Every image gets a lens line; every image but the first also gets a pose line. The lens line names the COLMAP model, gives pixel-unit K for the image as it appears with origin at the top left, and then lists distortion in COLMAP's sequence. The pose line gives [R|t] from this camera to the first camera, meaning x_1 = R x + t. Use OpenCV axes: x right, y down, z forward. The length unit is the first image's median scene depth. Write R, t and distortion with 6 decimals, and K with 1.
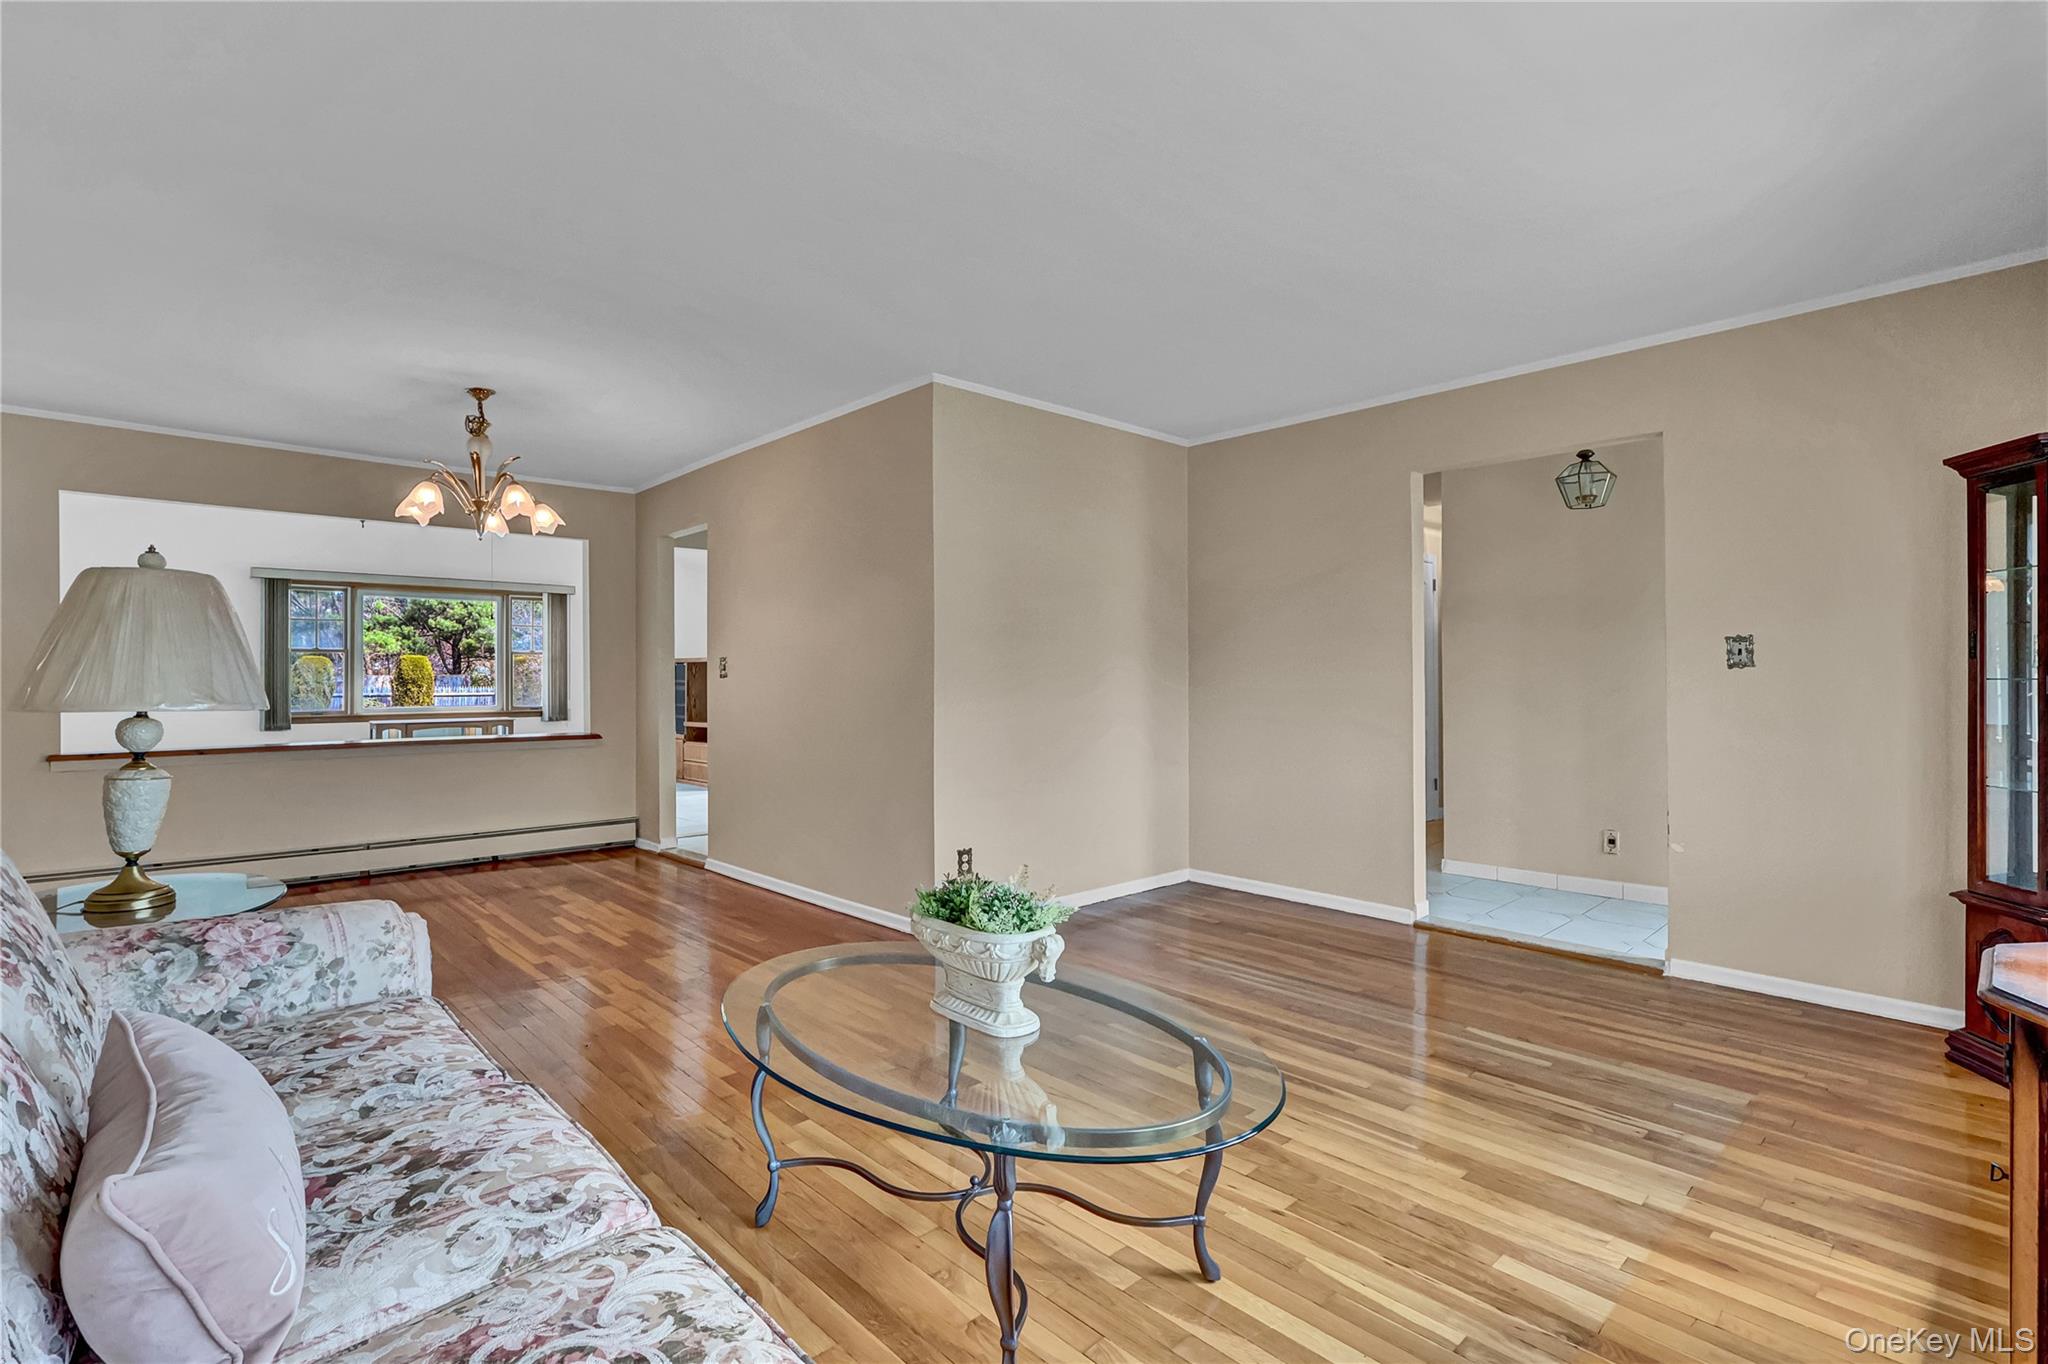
lens RADIAL K [[952.9, 0, 1020.2], [0, 952.9, 692.5], [0, 0, 1]] dist [-0.002384, 0.001592]
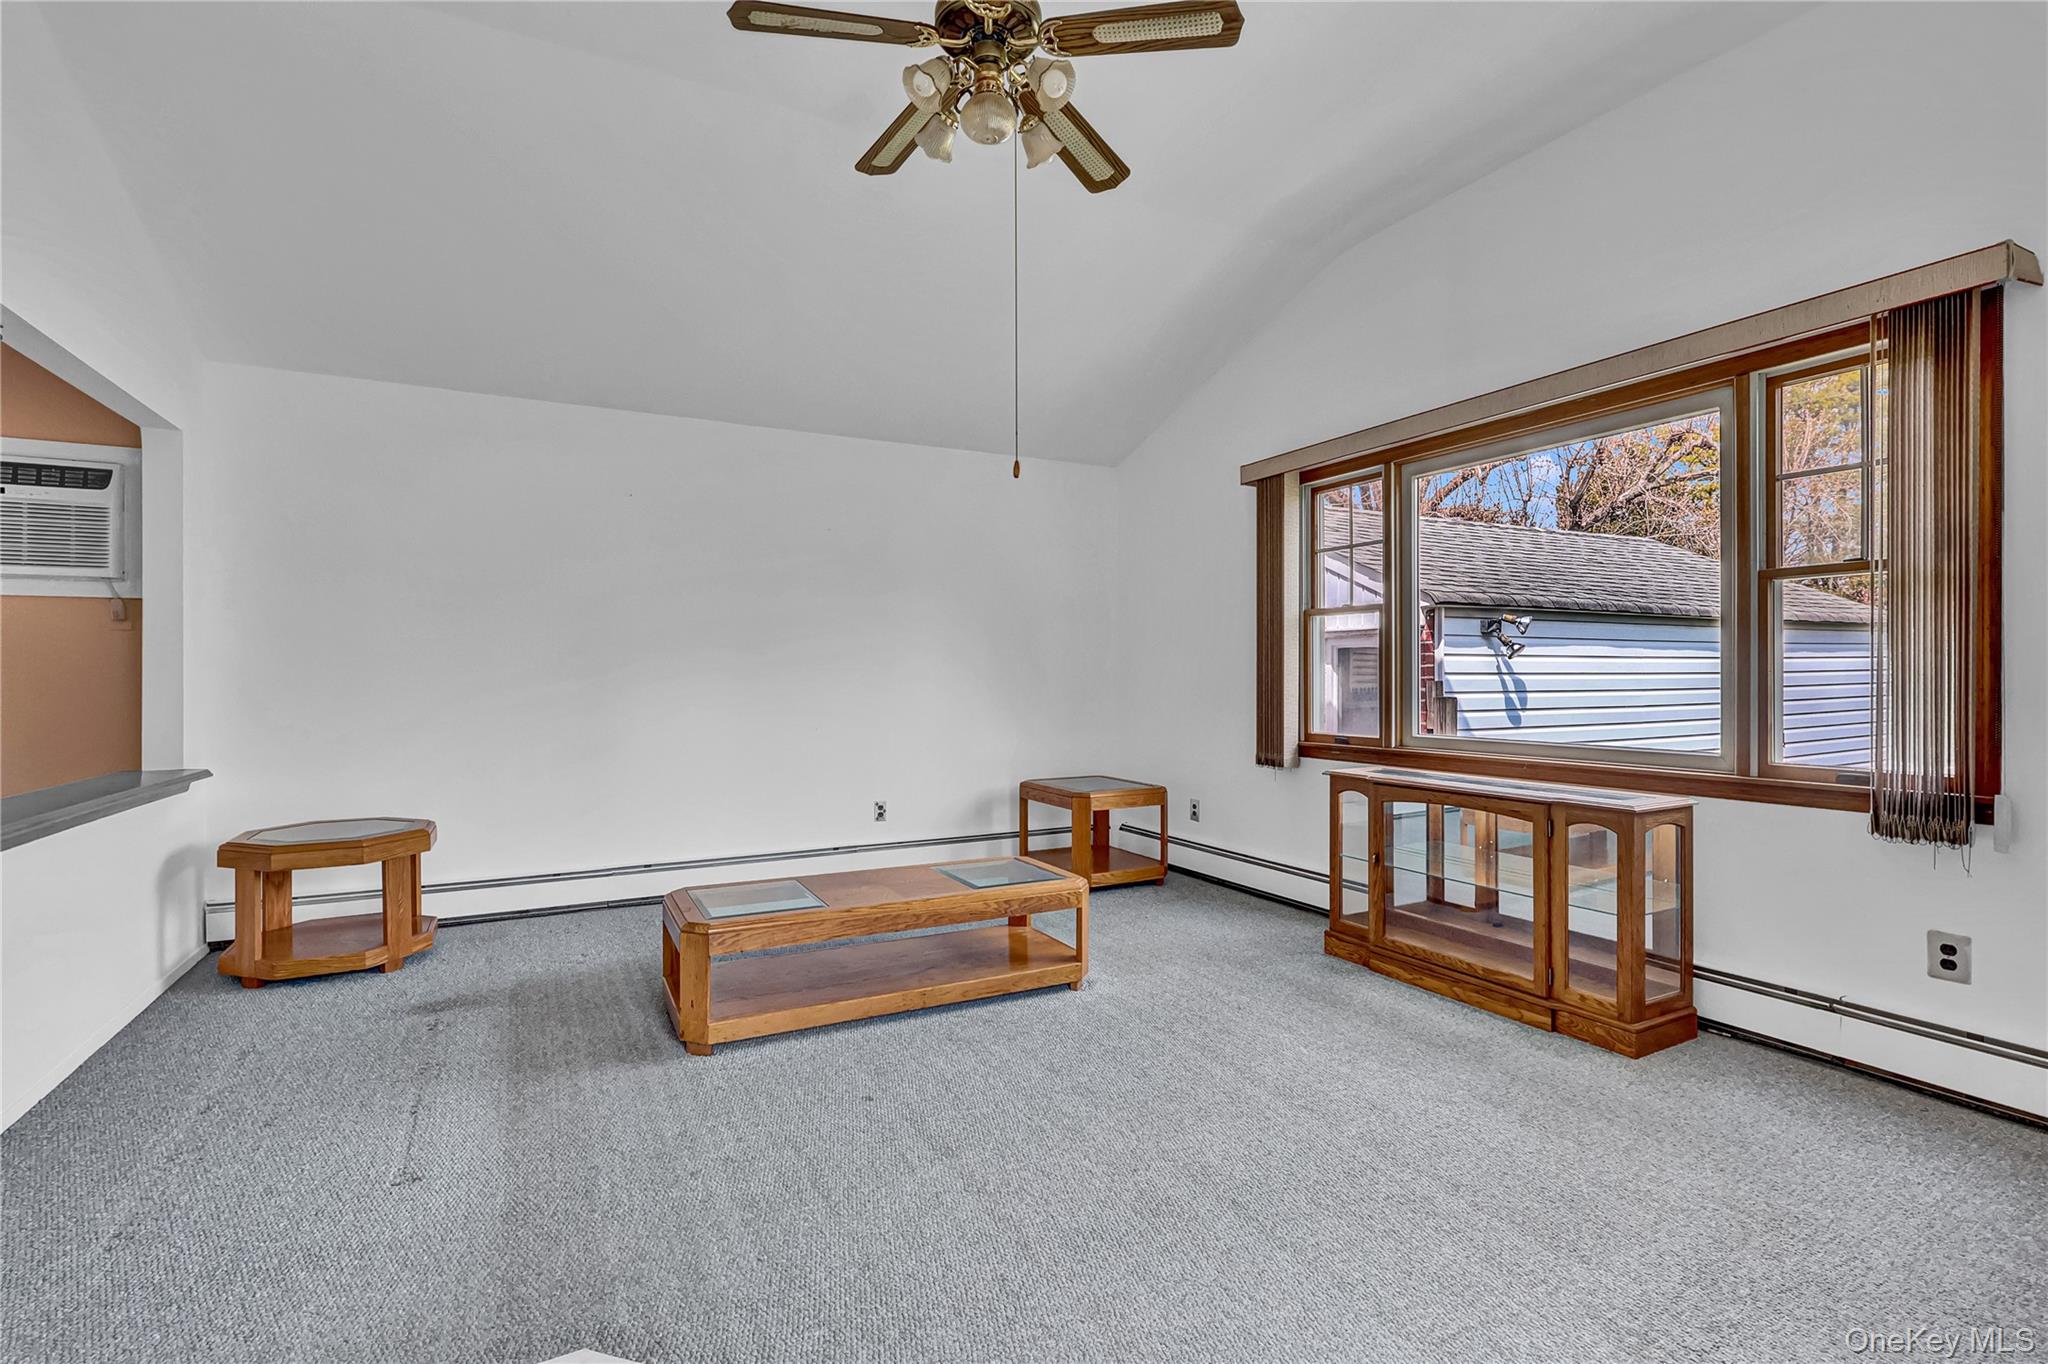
lens RADIAL K [[952.9, 0, 1024.1], [0, 952.9, 678.9], [0, 0, 1]] dist [-0.002384, 0.001592]
pose [[-0.262732, 0.010954, -0.964807, -0.235870], [-0.005743, 0.999900, 0.012916, -0.014163], [0.964852, 0.008934, -0.262642, 1.004037]]
